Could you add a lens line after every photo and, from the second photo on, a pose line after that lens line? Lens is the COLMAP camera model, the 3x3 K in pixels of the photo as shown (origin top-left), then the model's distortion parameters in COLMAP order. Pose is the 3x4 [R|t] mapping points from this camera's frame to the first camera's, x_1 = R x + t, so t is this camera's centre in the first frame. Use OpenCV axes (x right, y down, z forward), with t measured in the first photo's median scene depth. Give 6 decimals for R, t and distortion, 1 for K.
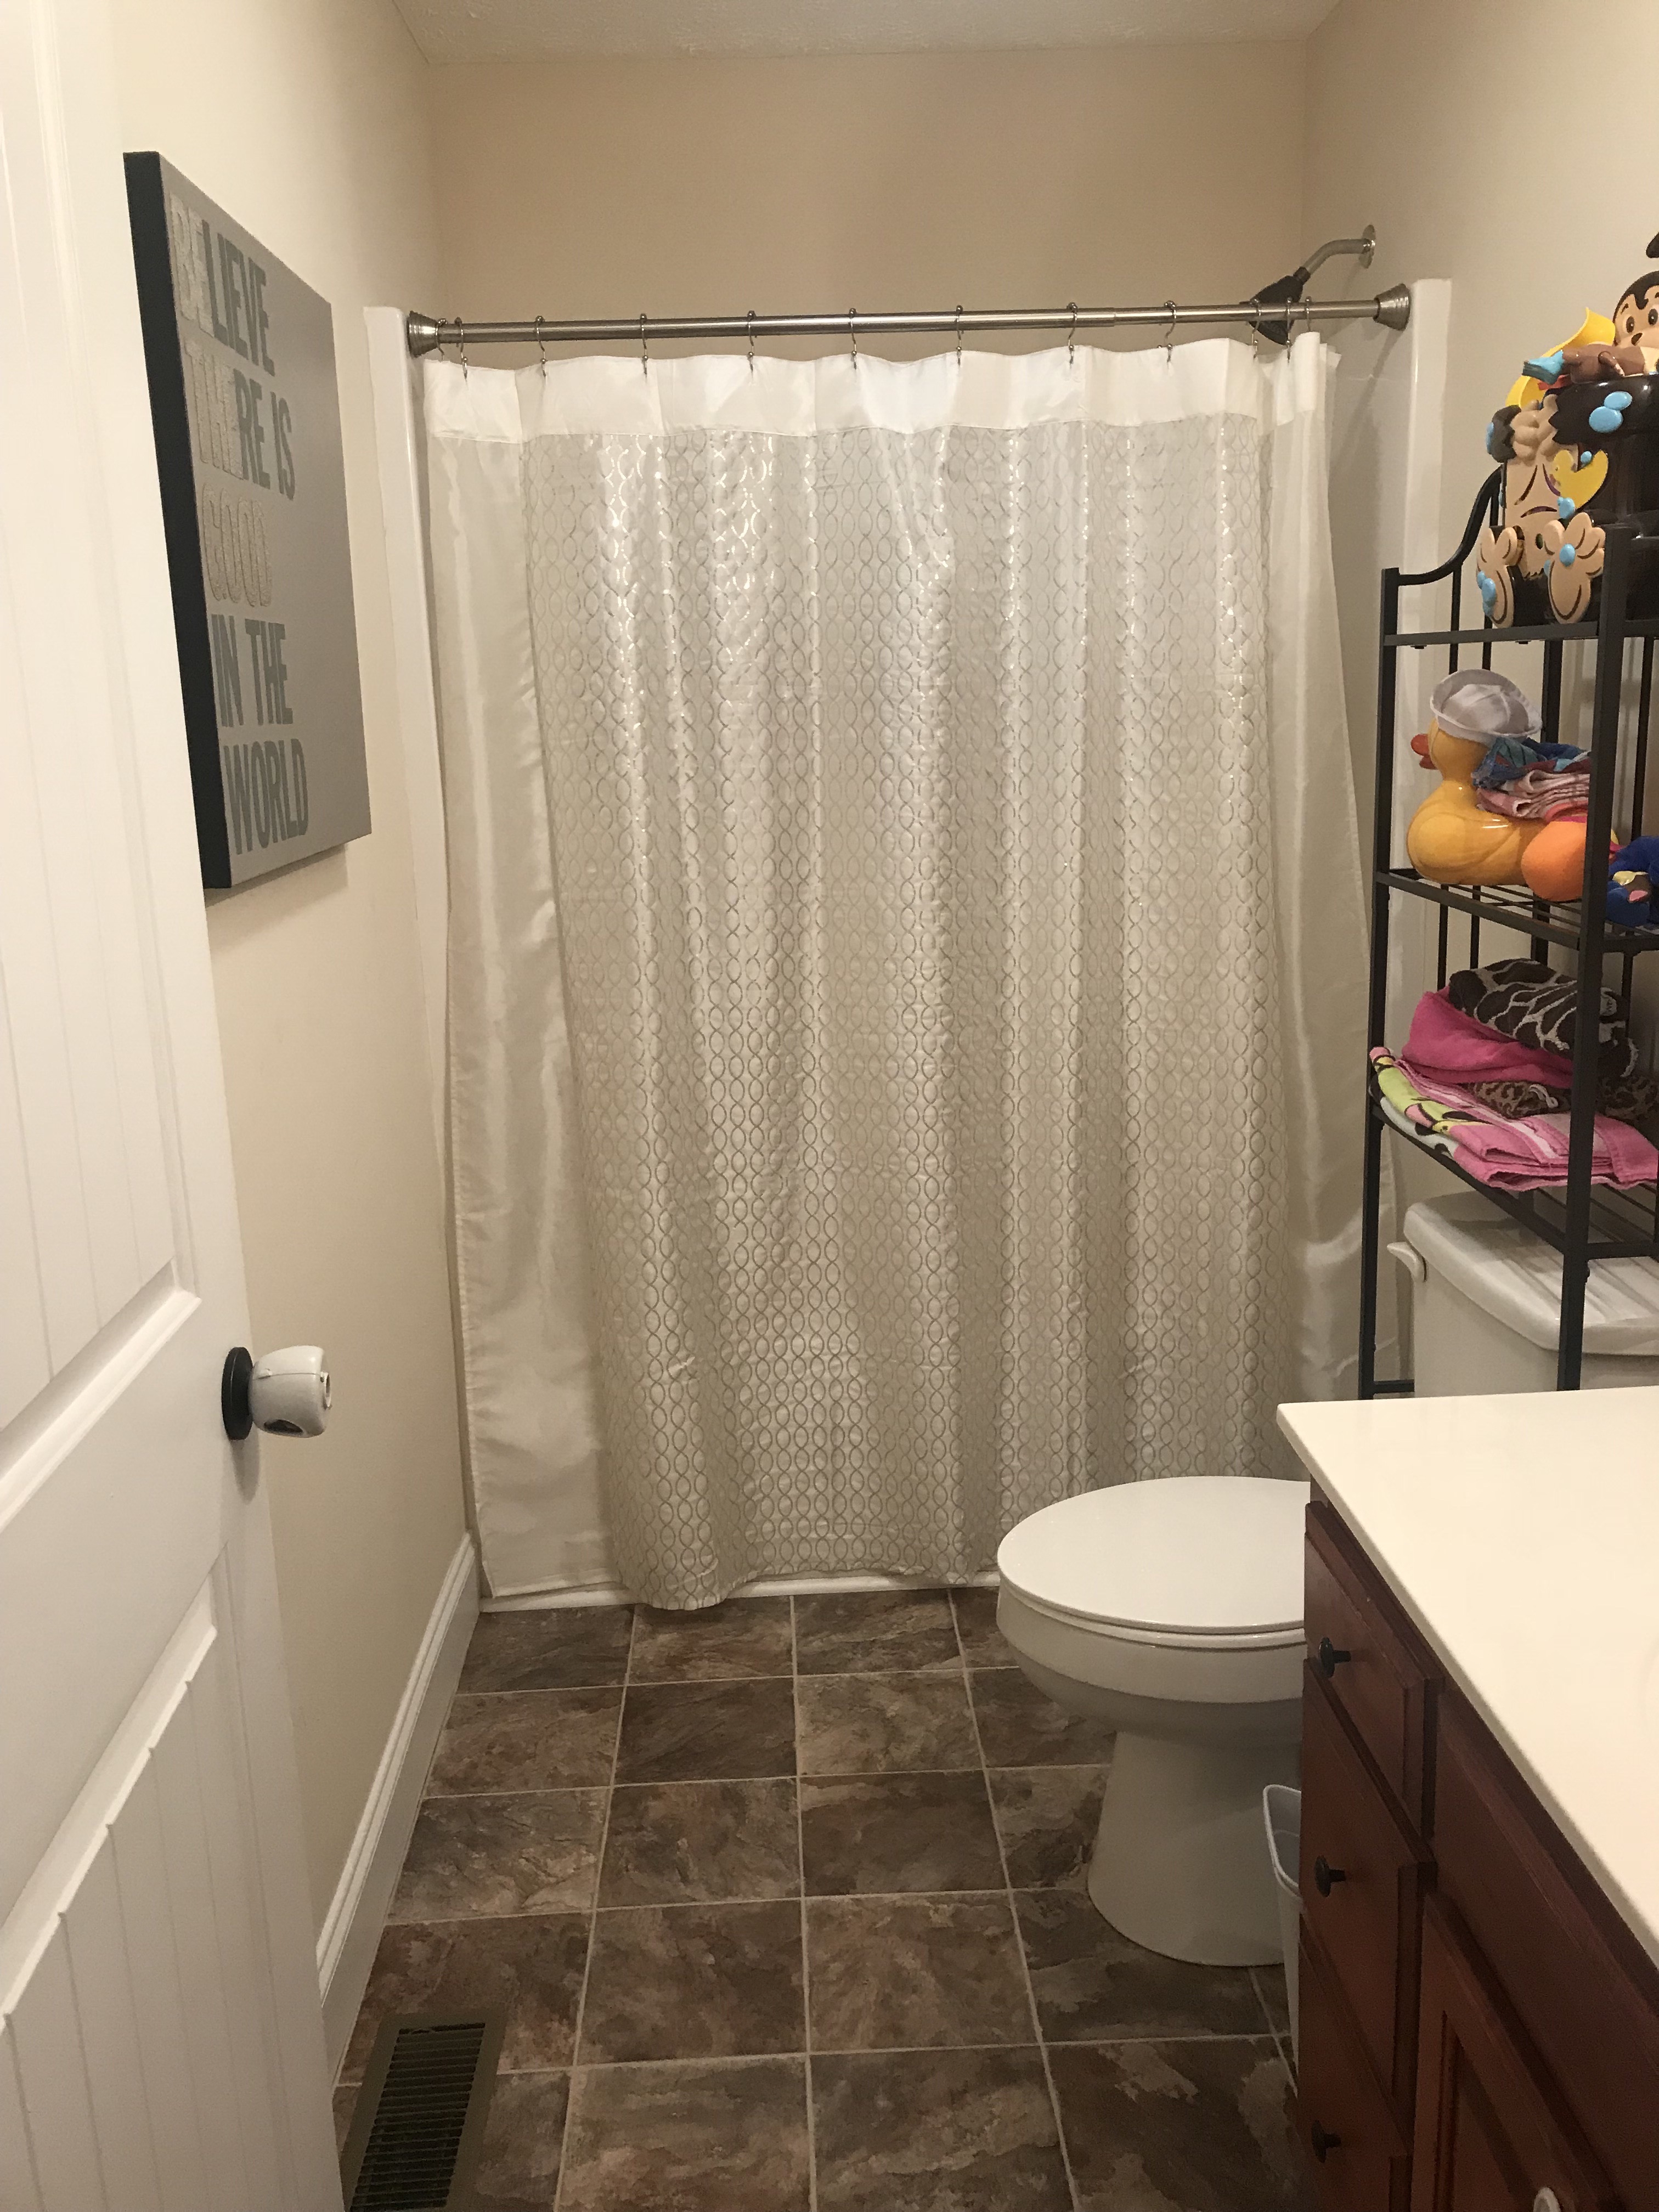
lens RADIAL K [[1834.5, 0, 829.5], [0, 1834.5, 1106.0], [0, 0, 1]] dist [0.003574, -0.001729]
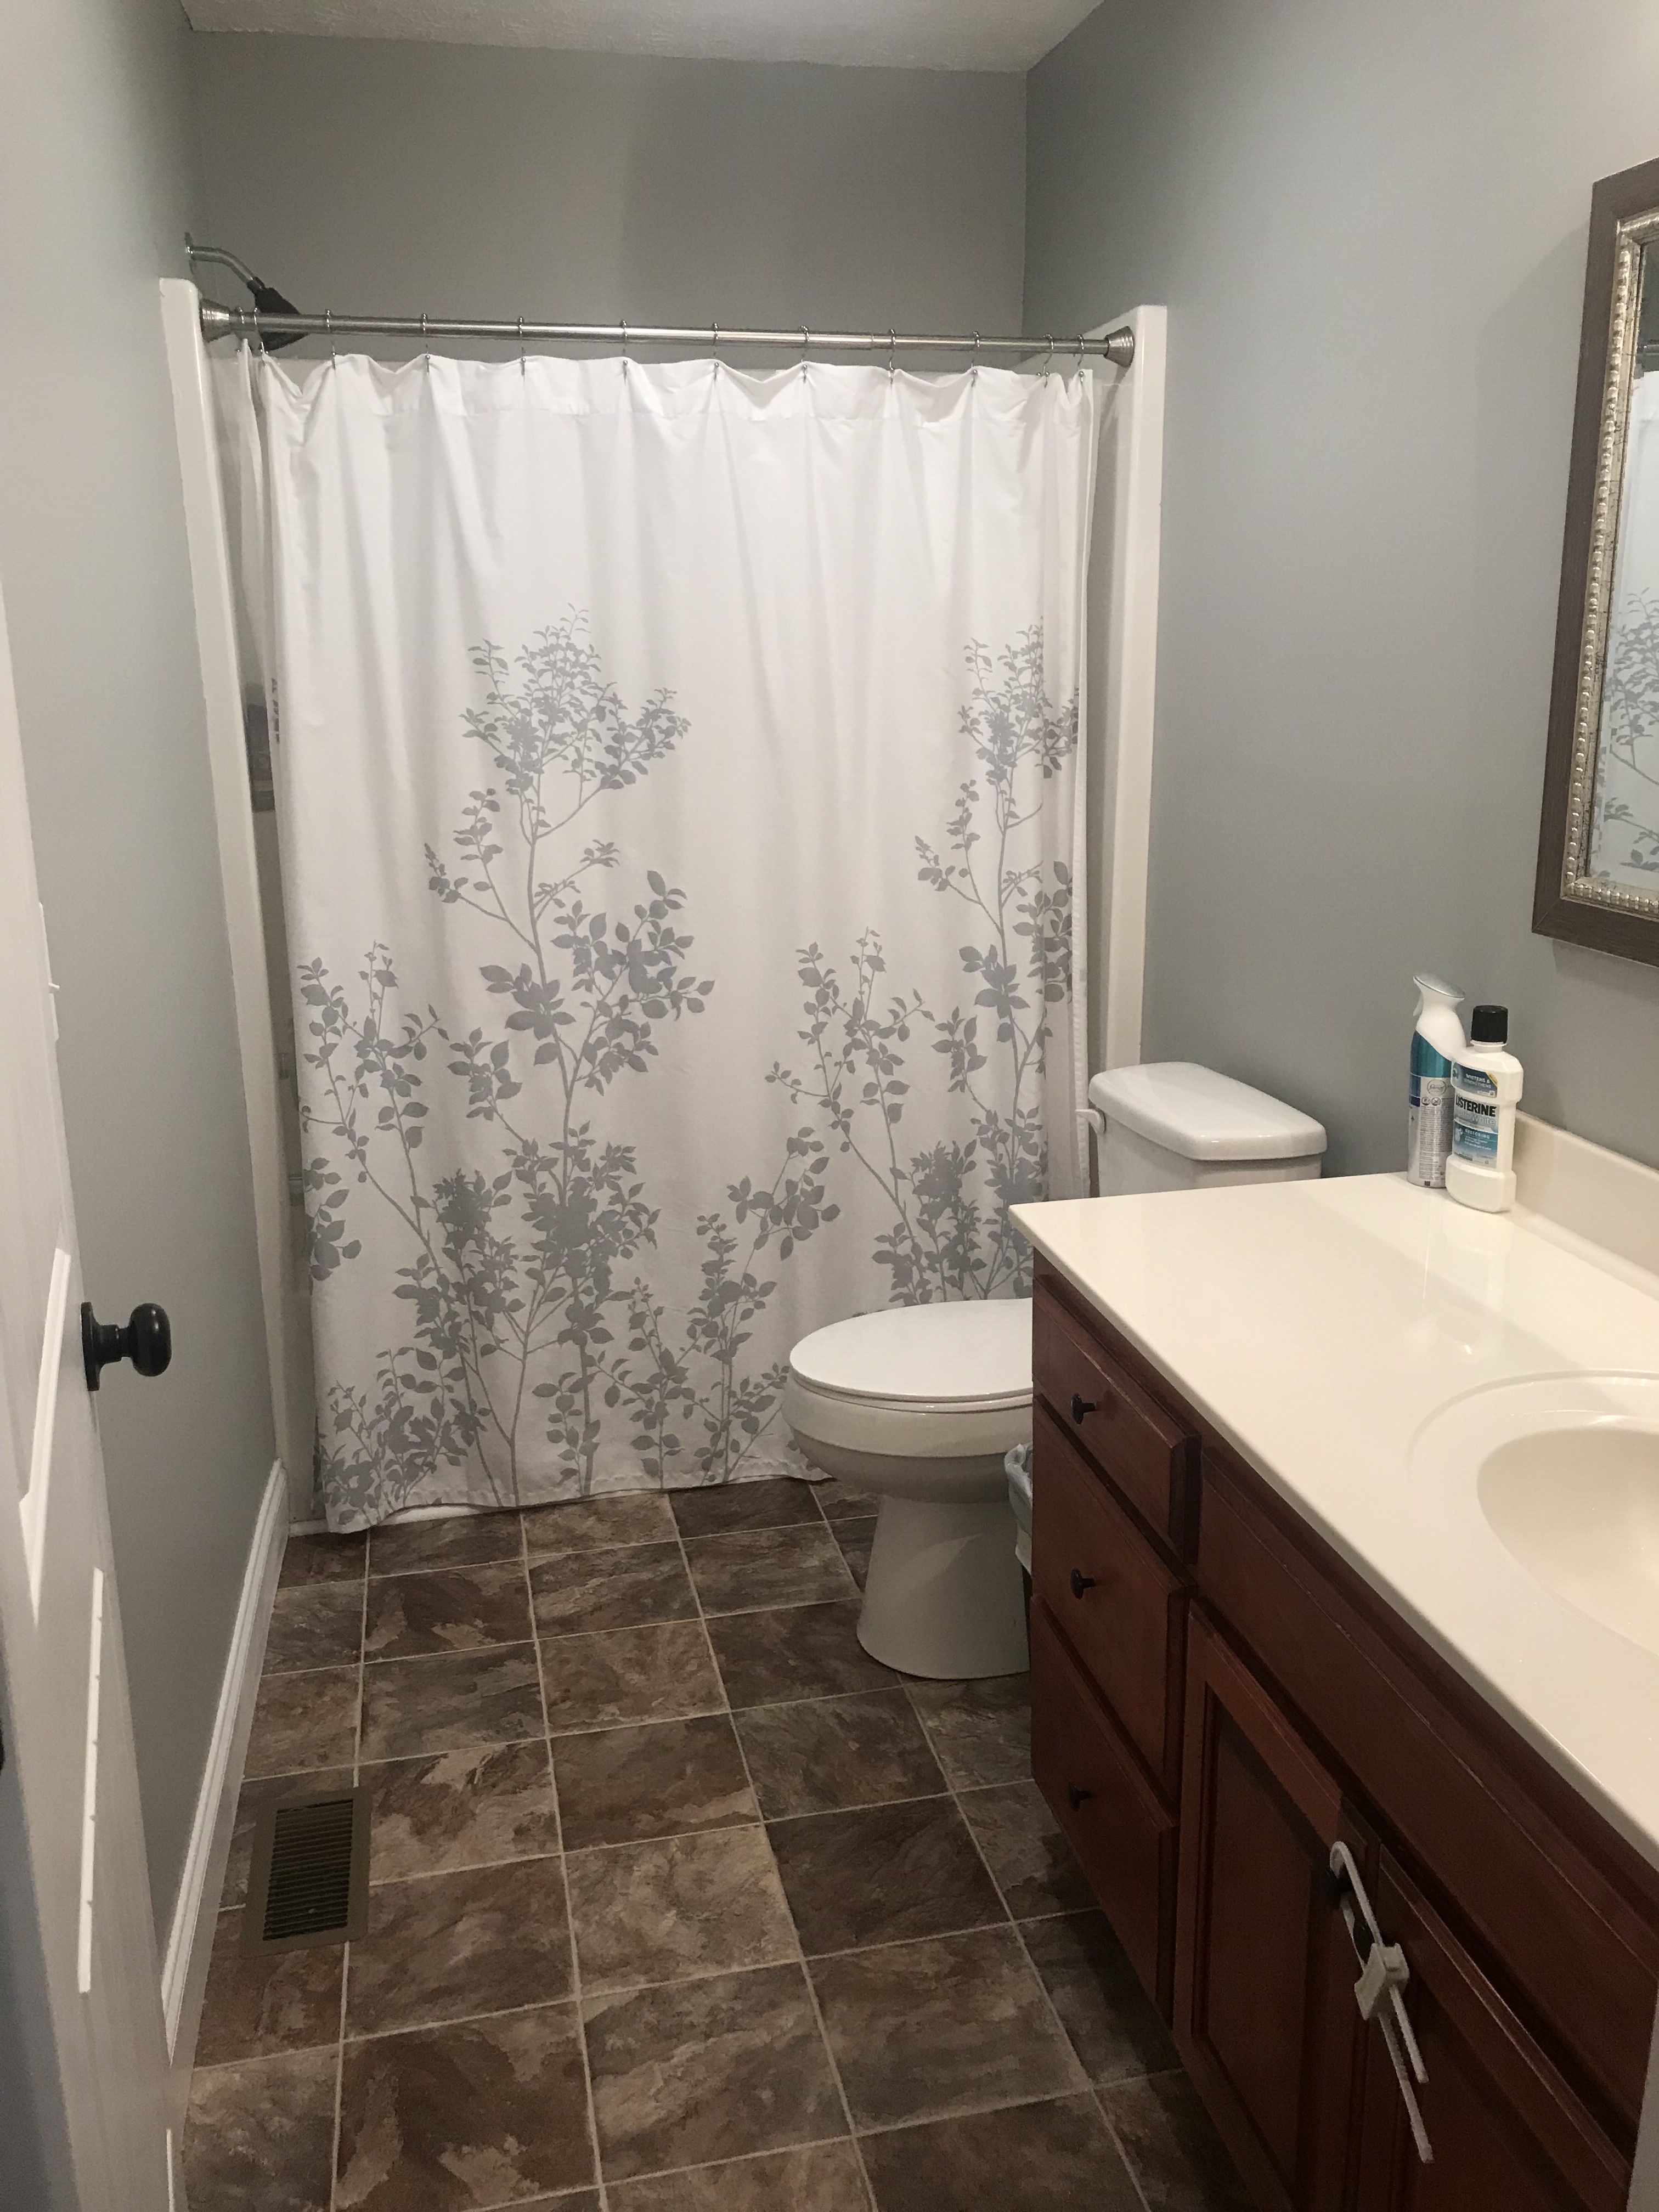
lens RADIAL K [[1834.5, 0, 829.5], [0, 1834.5, 1106.0], [0, 0, 1]] dist [0.003574, -0.001729]
pose [[-0.983310, 0.080274, -0.163273, 0.075817], [-0.004053, 0.887514, 0.460762, -0.408212], [0.181894, 0.453734, -0.872376, 1.723171]]
